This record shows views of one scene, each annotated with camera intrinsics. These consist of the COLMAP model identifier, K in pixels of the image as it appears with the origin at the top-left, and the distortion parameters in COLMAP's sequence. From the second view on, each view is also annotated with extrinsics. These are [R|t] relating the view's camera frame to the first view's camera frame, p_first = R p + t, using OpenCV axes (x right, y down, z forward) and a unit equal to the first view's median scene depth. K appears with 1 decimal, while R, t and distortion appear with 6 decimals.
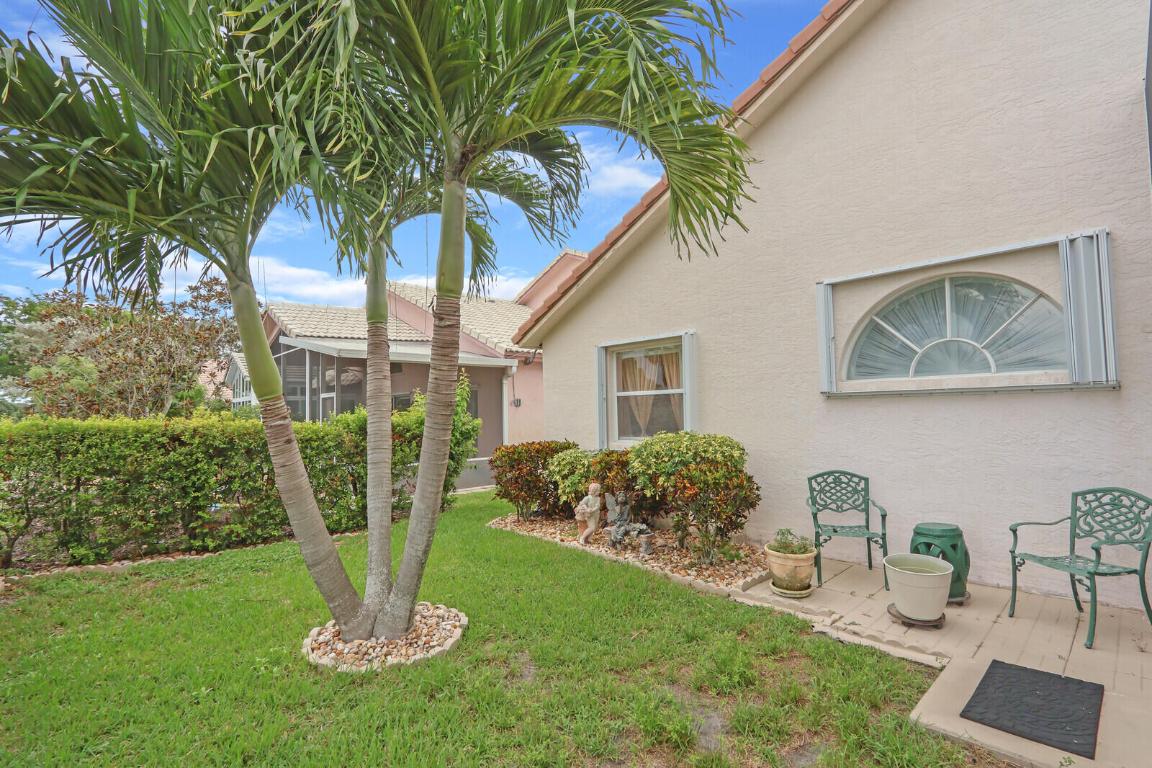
lens RADIAL K [[540.9, 0, 589.0], [0, 540.9, 396.3], [0, 0, 1]] dist [-0.011599, 0.000110]
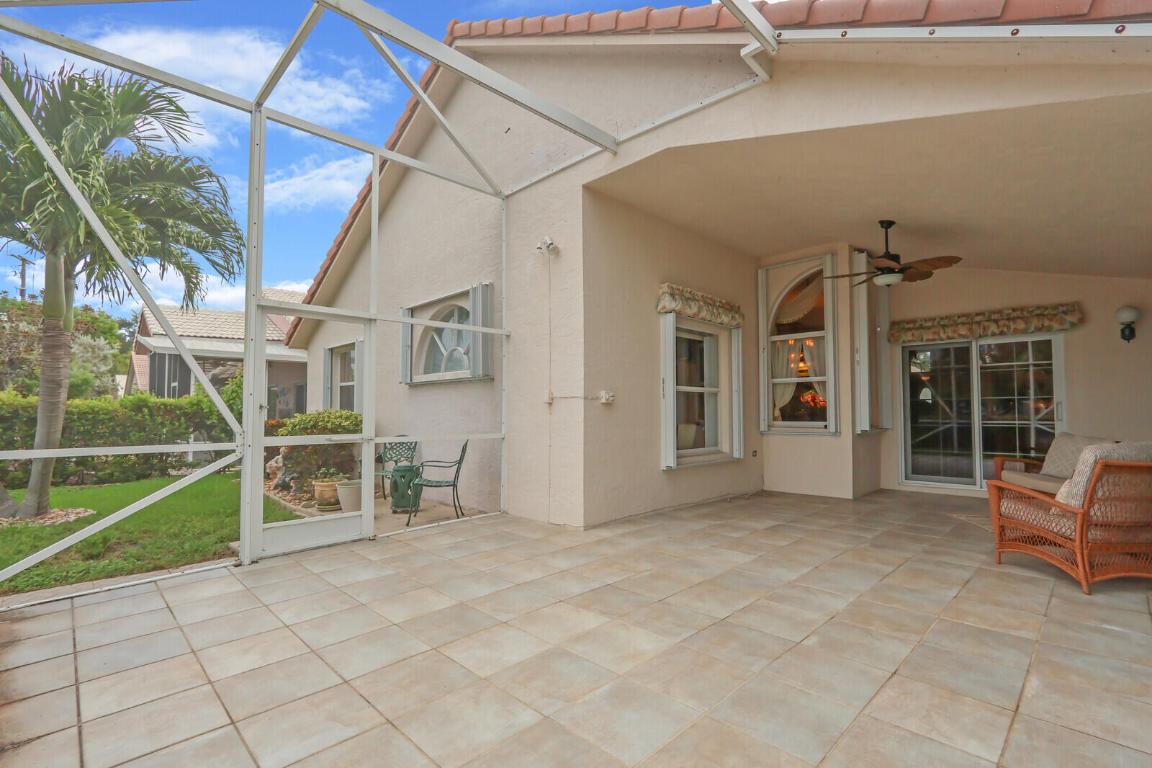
lens RADIAL K [[540.9, 0, 589.0], [0, 540.9, 396.3], [0, 0, 1]] dist [-0.011599, 0.000110]
pose [[0.999794, 0.009895, 0.017712, 0.912272], [-0.009983, 0.999938, 0.004844, 0.018023], [-0.017663, -0.005020, 0.999831, -0.479079]]
